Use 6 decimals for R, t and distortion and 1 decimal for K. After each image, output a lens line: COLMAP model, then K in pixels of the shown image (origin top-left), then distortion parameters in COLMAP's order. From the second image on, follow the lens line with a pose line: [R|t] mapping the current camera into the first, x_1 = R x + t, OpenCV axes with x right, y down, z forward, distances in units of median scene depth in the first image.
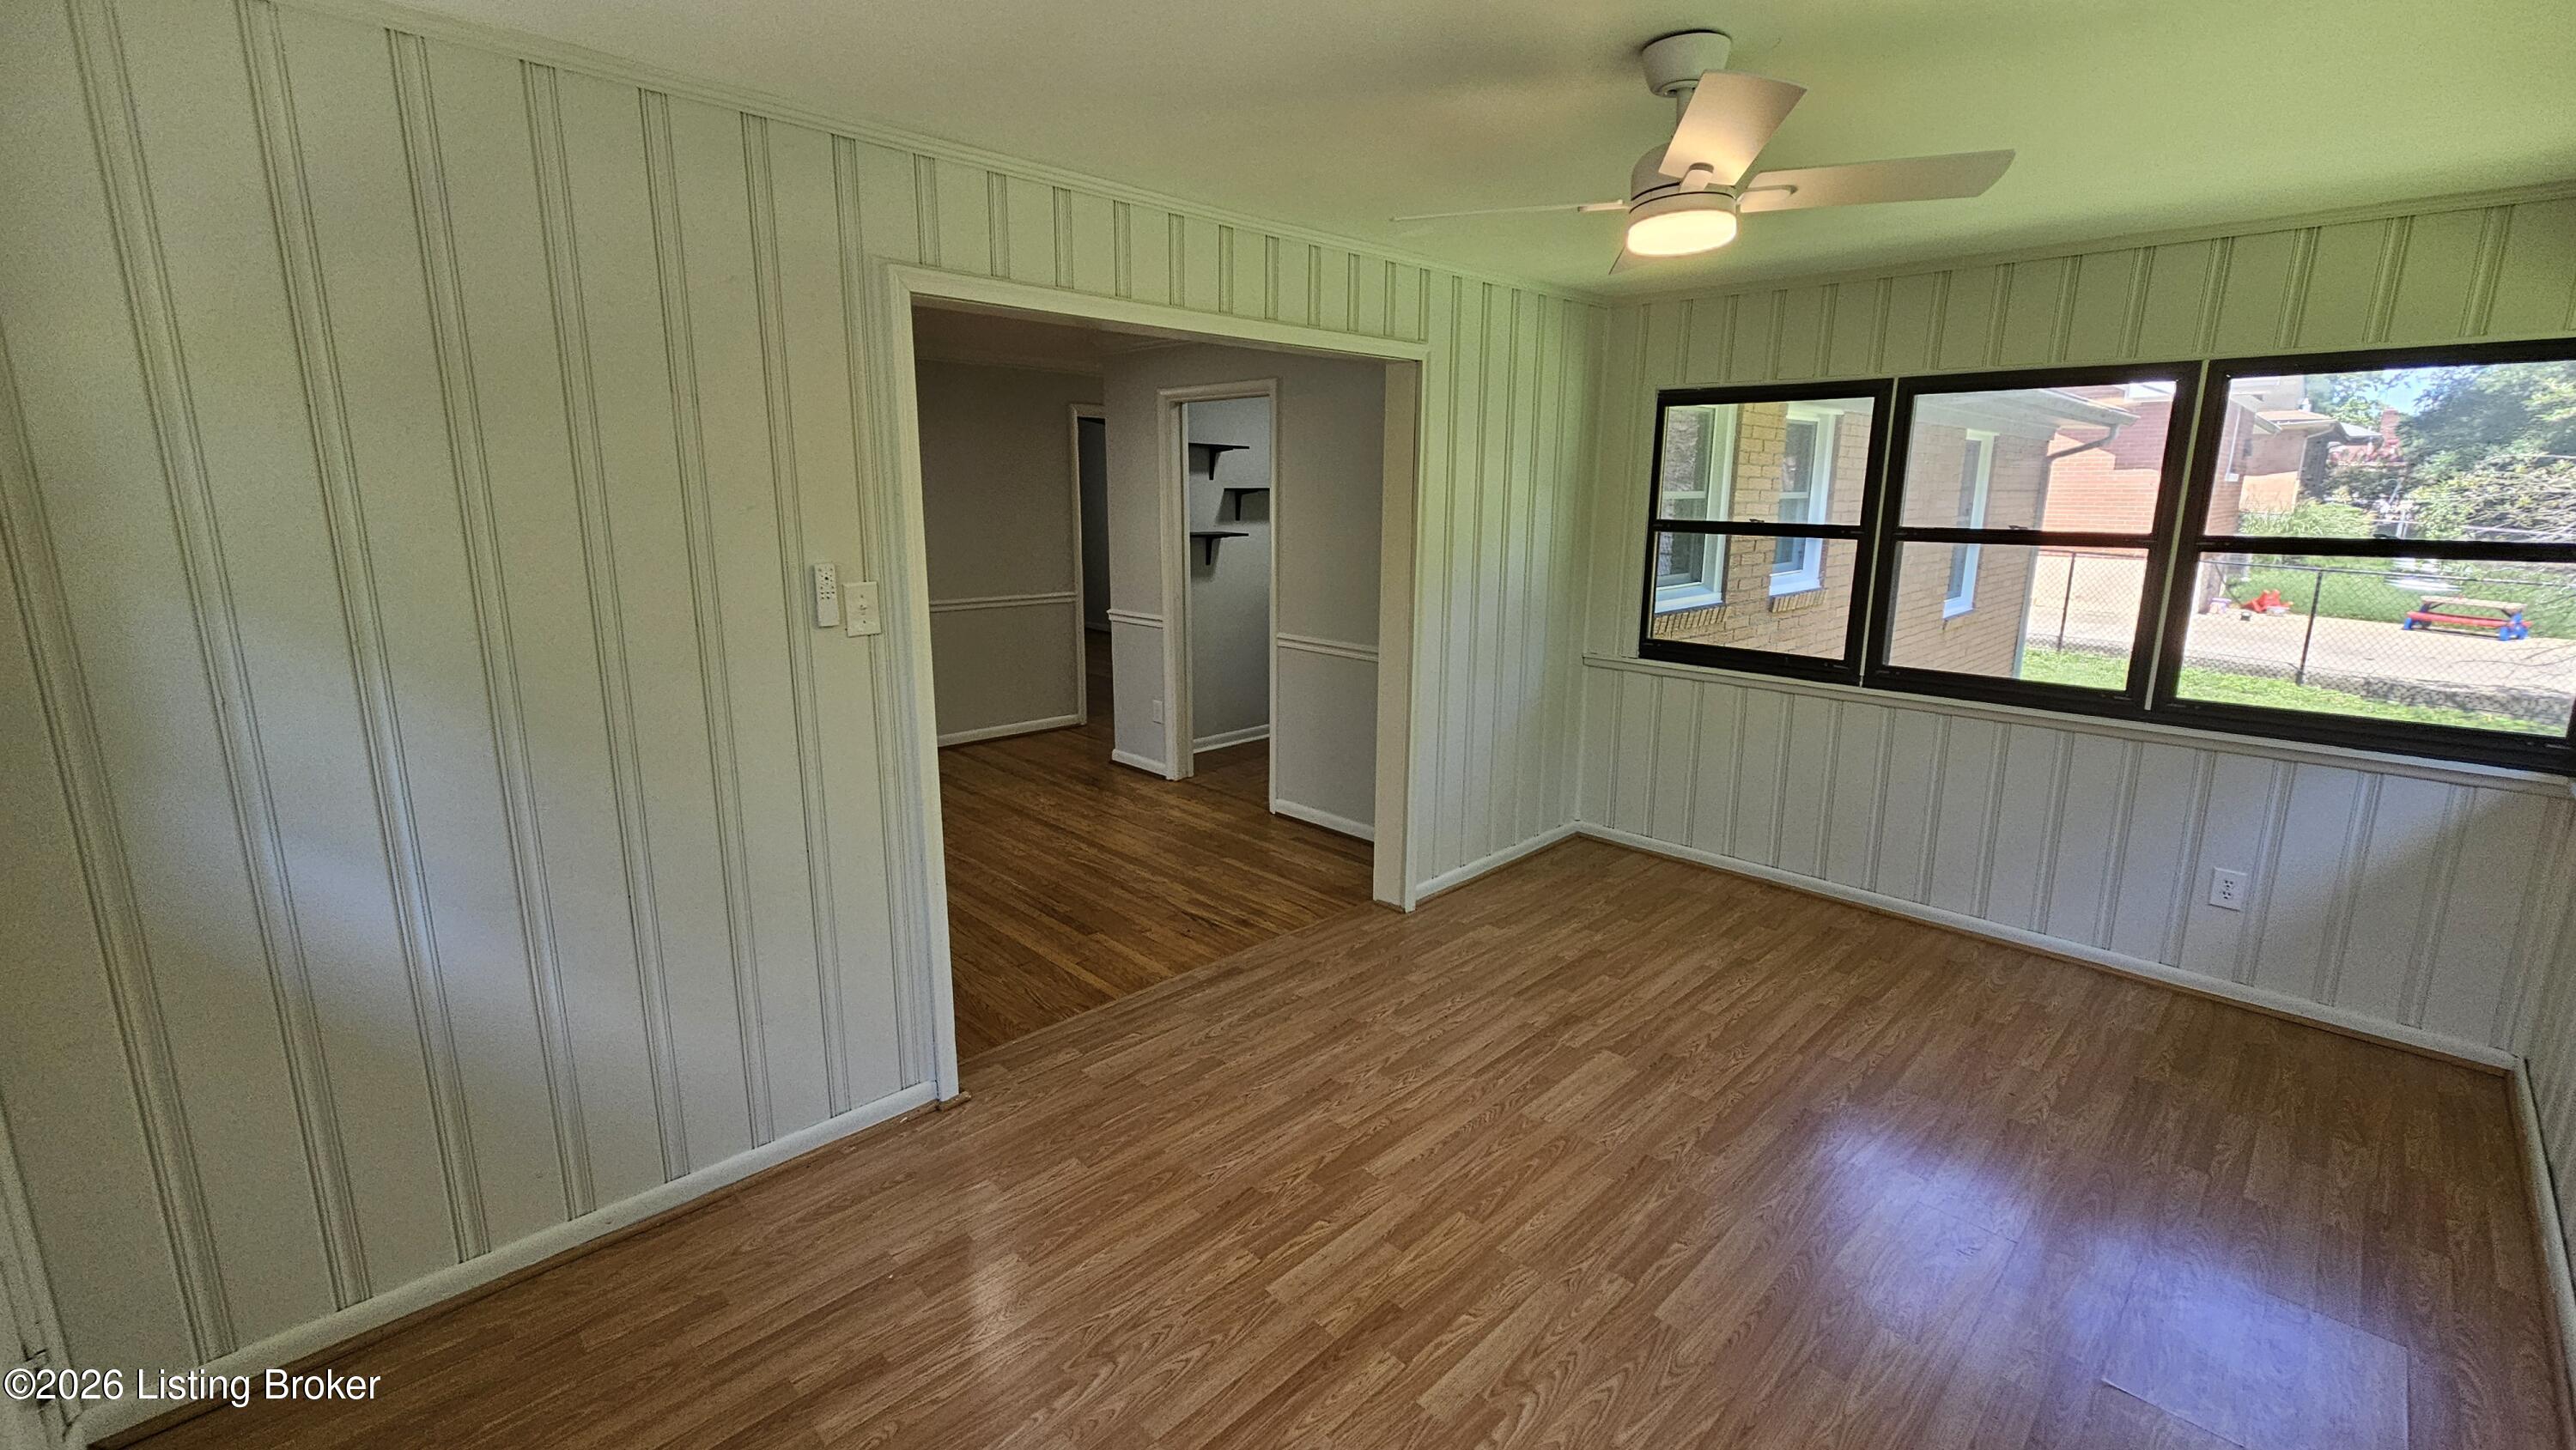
lens RADIAL K [[1070.4, 0, 1292.9], [0, 1070.4, 705.1], [0, 0, 1]] dist [-0.000709, -0.000033]
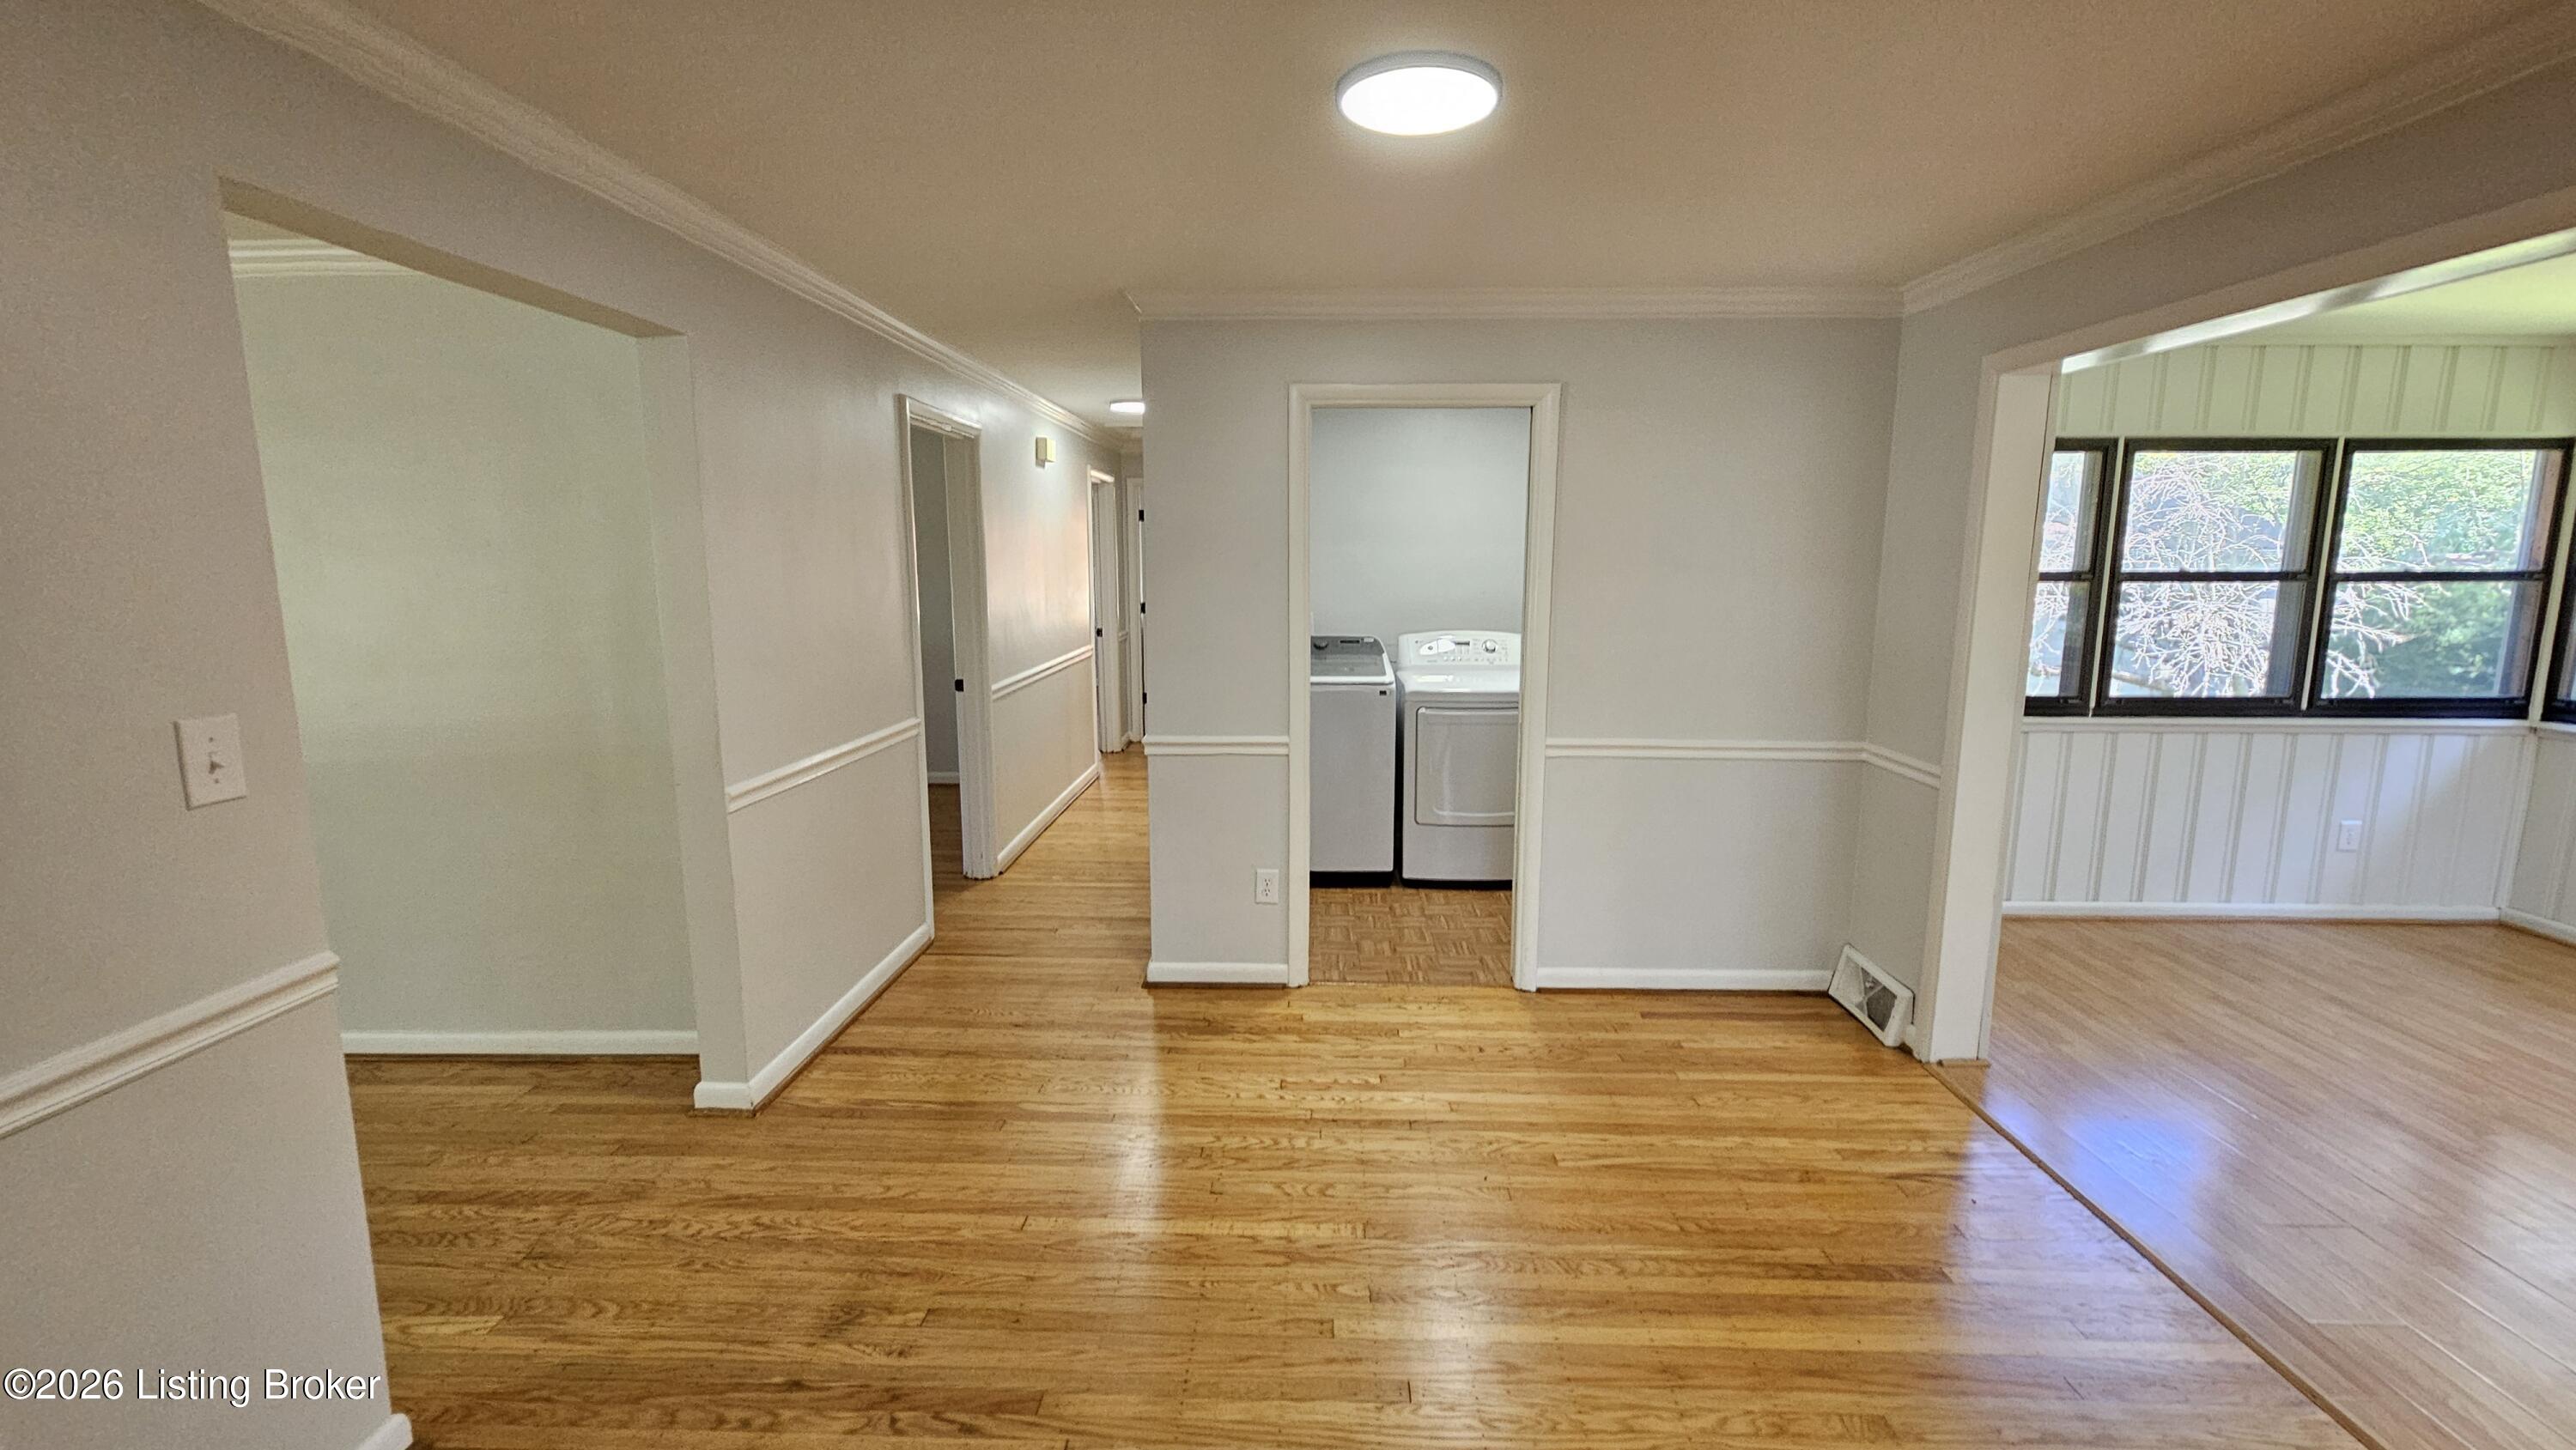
lens RADIAL K [[1070.4, 0, 1292.9], [0, 1070.4, 705.1], [0, 0, 1]] dist [-0.000709, -0.000033]
pose [[0.721385, -0.107588, 0.684126, -0.936078], [0.141240, 0.989952, 0.006751, -0.177973], [-0.677979, 0.091756, 0.729332, 0.887708]]
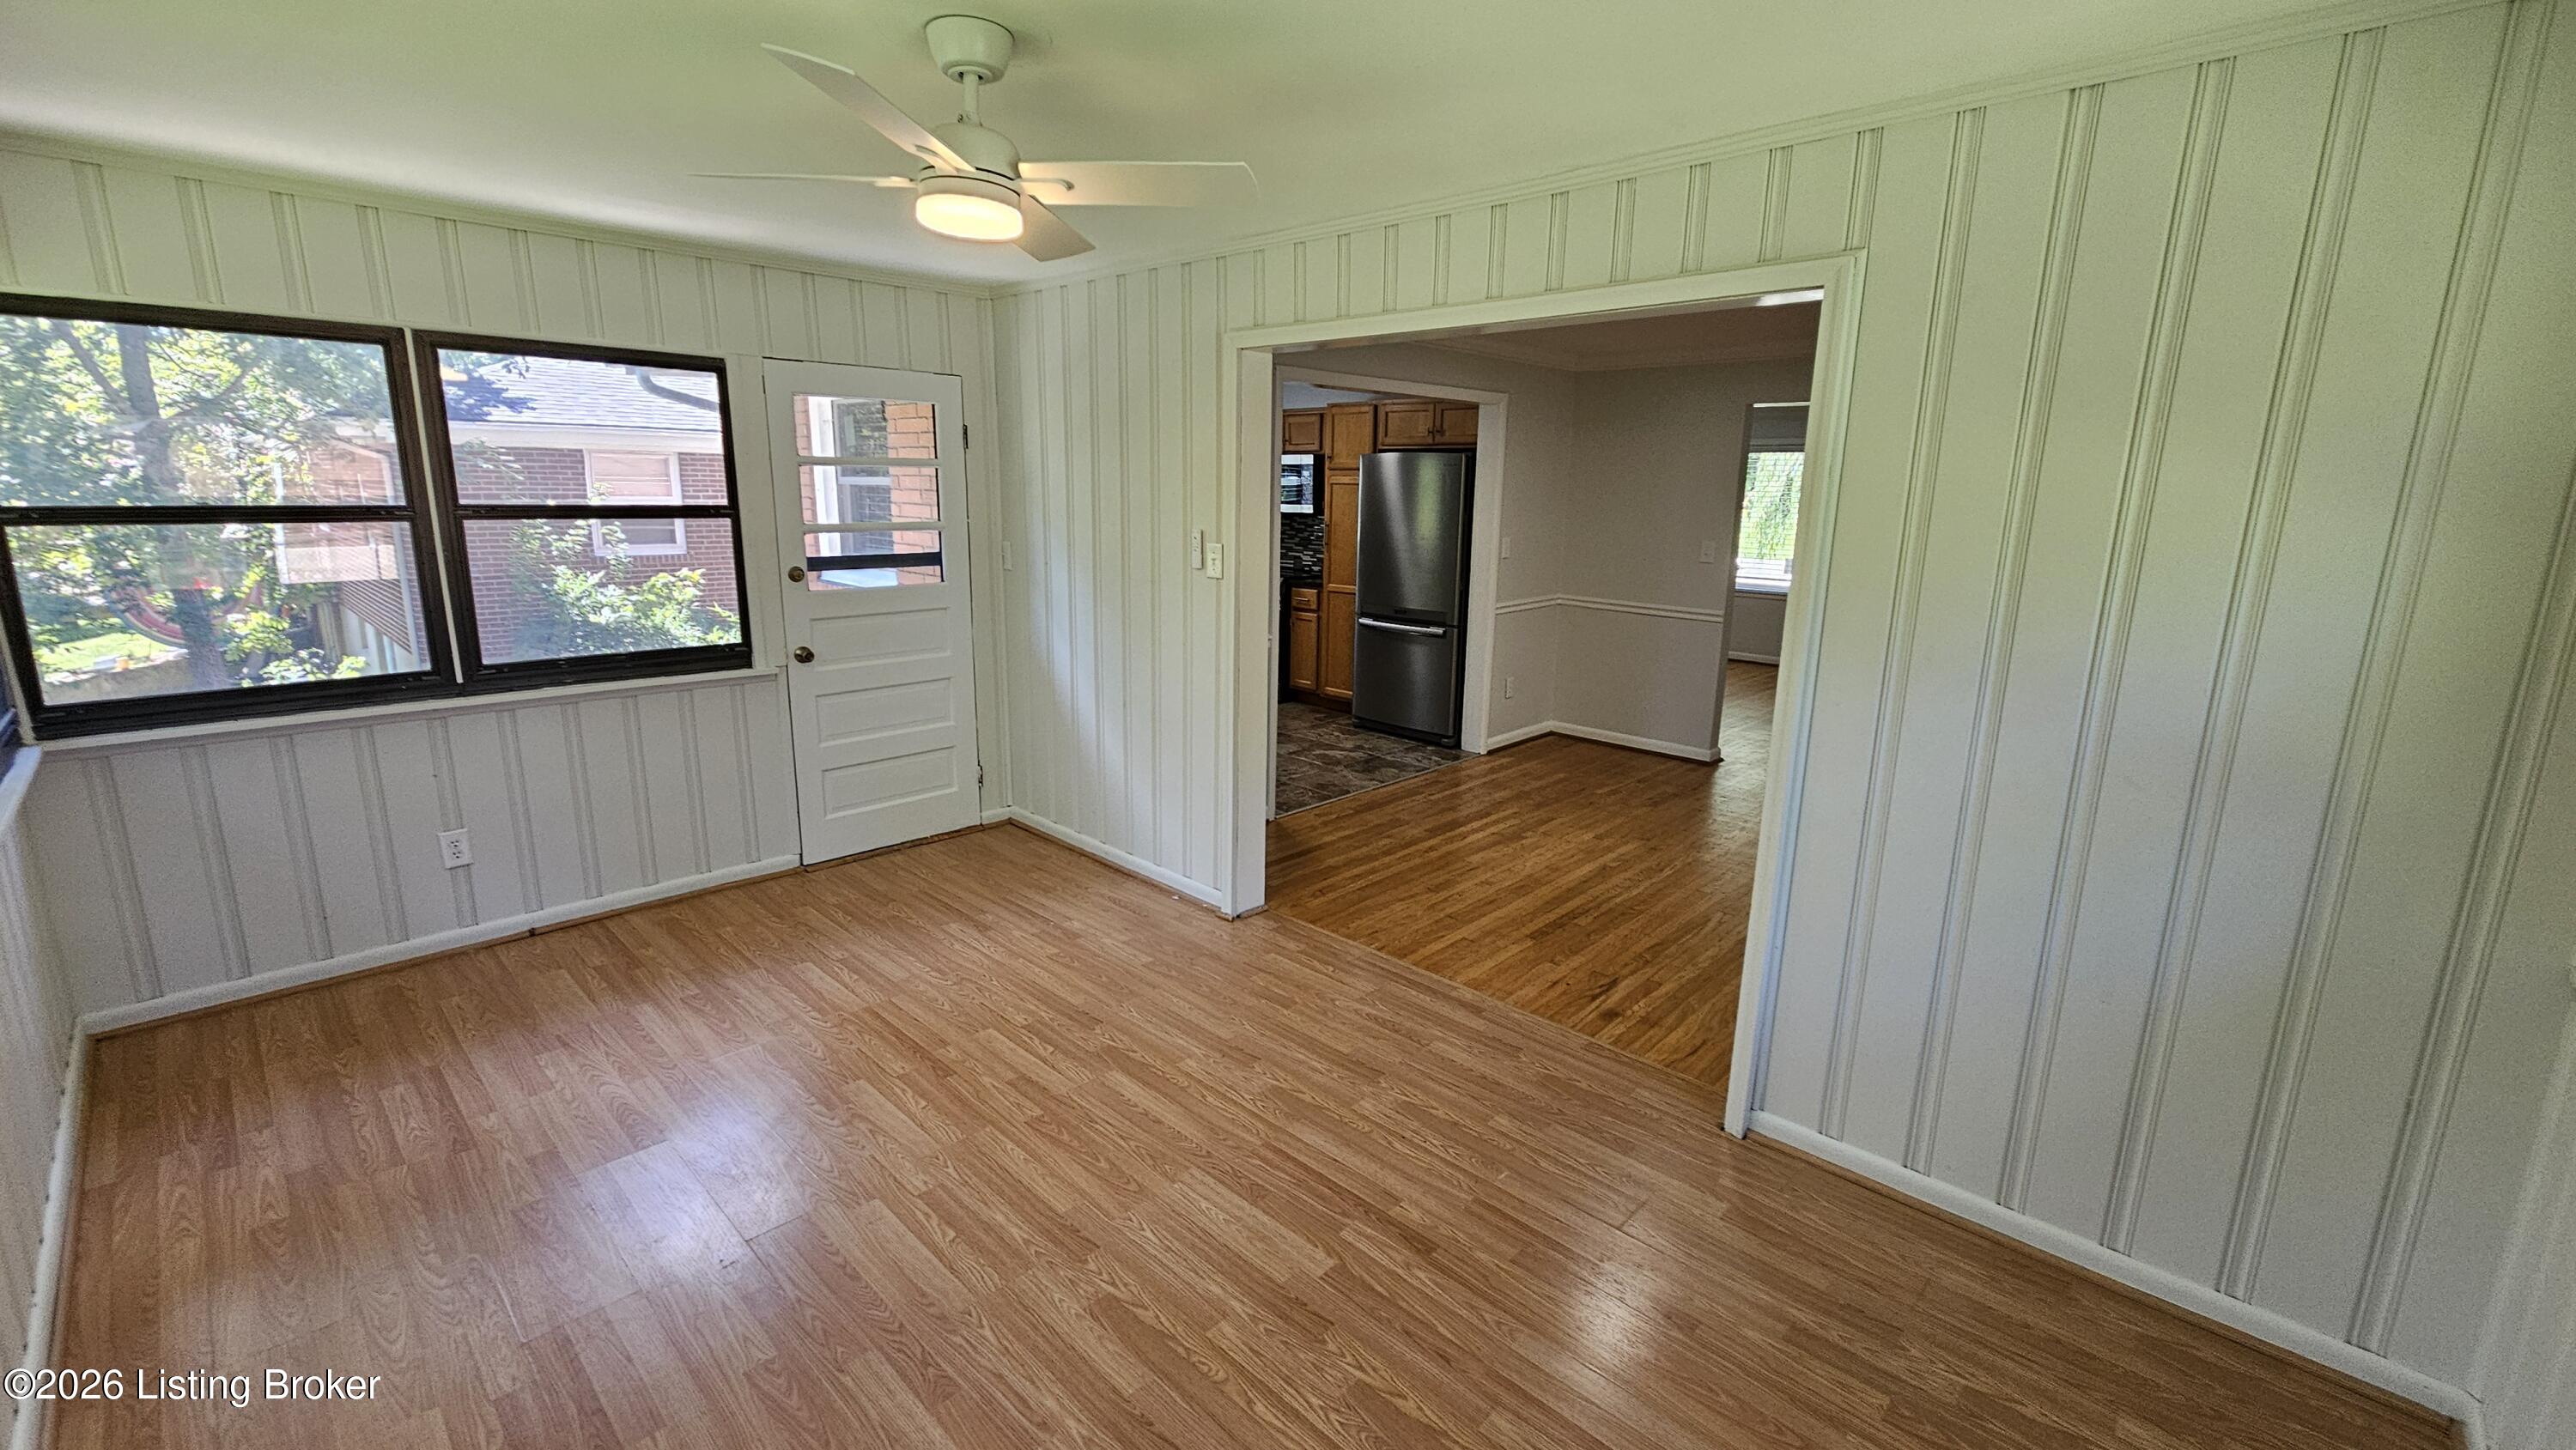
lens RADIAL K [[1070.4, 0, 1292.9], [0, 1070.4, 705.1], [0, 0, 1]] dist [-0.000709, -0.000033]
pose [[0.030397, 0.201186, -0.979081, 0.831454], [-0.220509, 0.956750, 0.189752, -0.150492], [0.974911, 0.210129, 0.073446, 0.757334]]
